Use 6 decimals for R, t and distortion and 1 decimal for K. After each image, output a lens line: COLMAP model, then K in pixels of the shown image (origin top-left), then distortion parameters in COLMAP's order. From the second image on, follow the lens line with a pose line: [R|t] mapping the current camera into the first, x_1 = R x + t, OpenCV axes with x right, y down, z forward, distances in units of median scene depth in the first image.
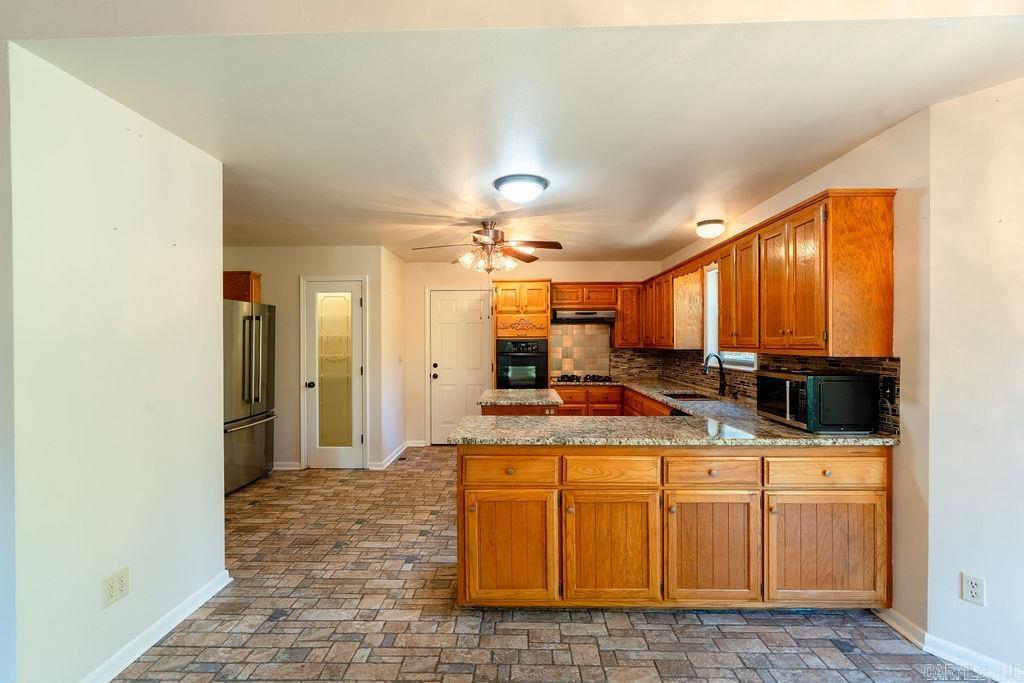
lens RADIAL K [[462.2, 0, 513.4], [0, 462.2, 342.1], [0, 0, 1]] dist [-0.004438, 0.001378]
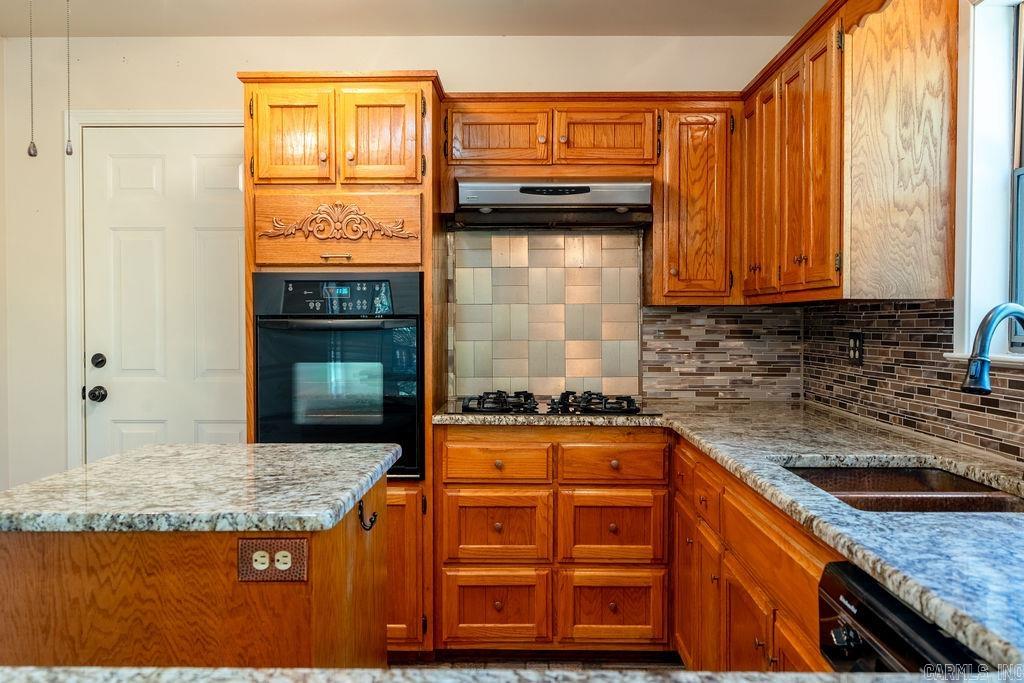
lens RADIAL K [[951.4, 0, 511.1], [0, 951.4, 337.8], [0, 0, 1]] dist [-0.004078, 0.000000]
pose [[0.999989, 0.003838, 0.002776, 0.127134], [-0.003882, 0.999865, 0.015946, 0.025225], [-0.002715, -0.015956, 0.999869, 0.371714]]
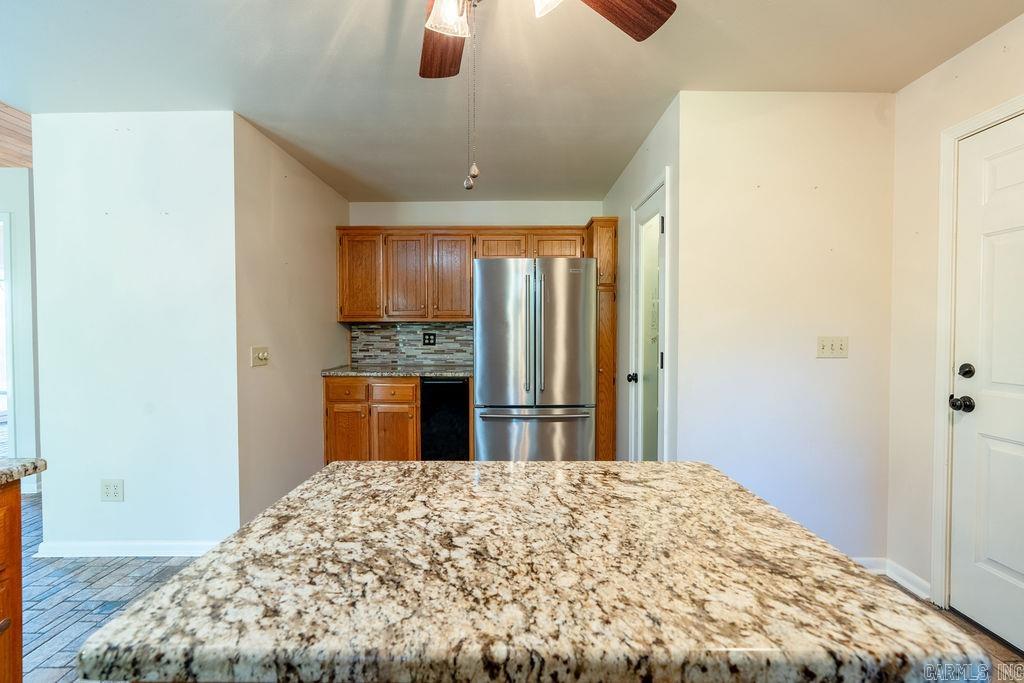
lens RADIAL K [[462.2, 0, 511.9], [0, 462.2, 339.3], [0, 0, 1]] dist [-0.004438, 0.001378]
pose [[0.019069, 0.020888, -0.999600, 0.157803], [-0.005829, 0.999767, 0.020781, 0.026230], [0.999801, 0.005430, 0.019187, 0.744858]]
